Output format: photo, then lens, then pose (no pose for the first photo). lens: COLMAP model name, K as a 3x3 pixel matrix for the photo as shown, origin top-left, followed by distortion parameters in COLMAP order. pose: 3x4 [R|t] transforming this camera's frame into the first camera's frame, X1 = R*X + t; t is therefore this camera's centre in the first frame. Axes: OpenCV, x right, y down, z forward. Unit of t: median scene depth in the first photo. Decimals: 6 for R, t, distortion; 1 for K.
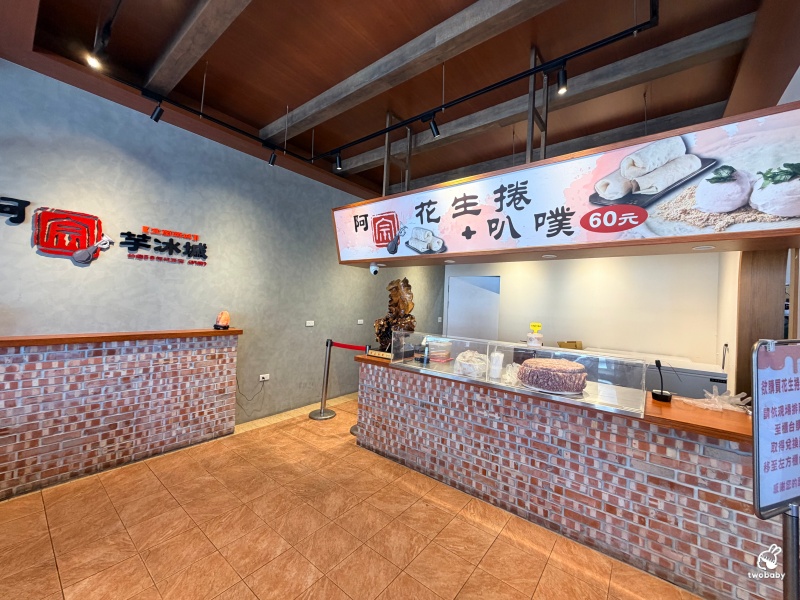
lens RADIAL K [[320.2, 0, 398.9], [0, 320.2, 299.0], [0, 0, 1]] dist [0.001969, -0.000284]
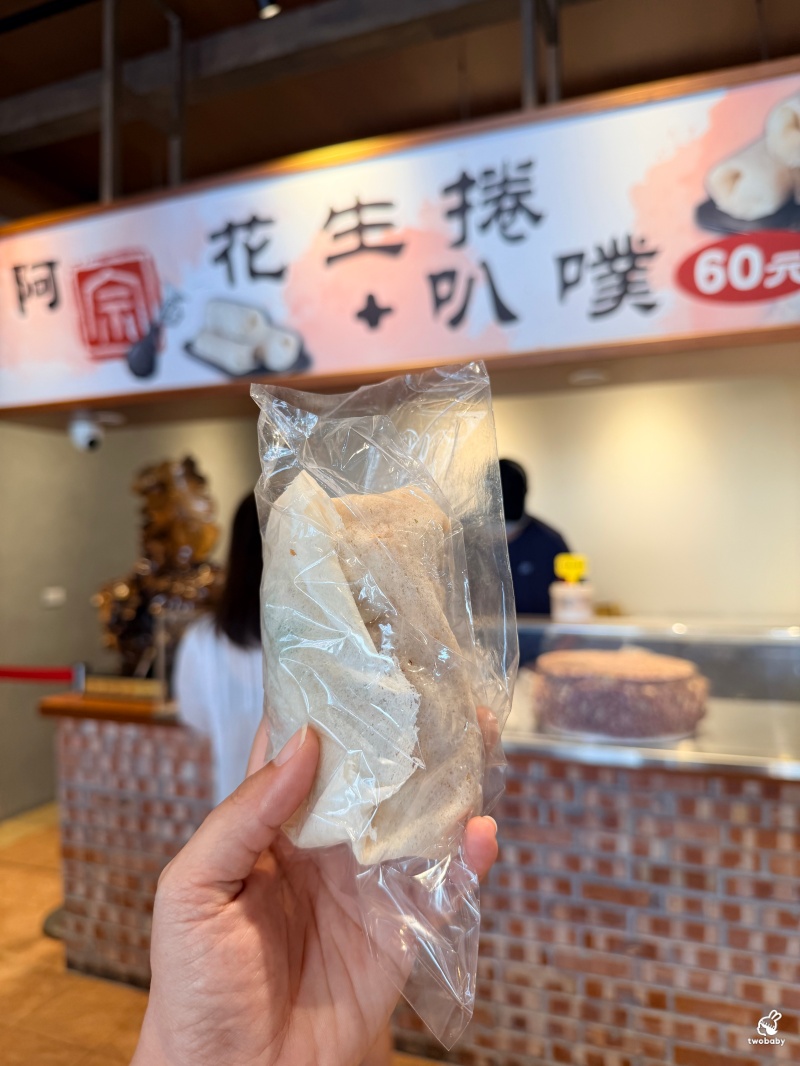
lens RADIAL K [[777.7, 0, 406.5], [0, 777.7, 536.7], [0, 0, 1]] dist [-0.028421, -0.003141]
pose [[0.952959, -0.055283, 0.298016, -0.011056], [0.052079, 0.998468, 0.018690, 0.023574], [-0.298593, -0.002291, 0.954378, 0.200660]]
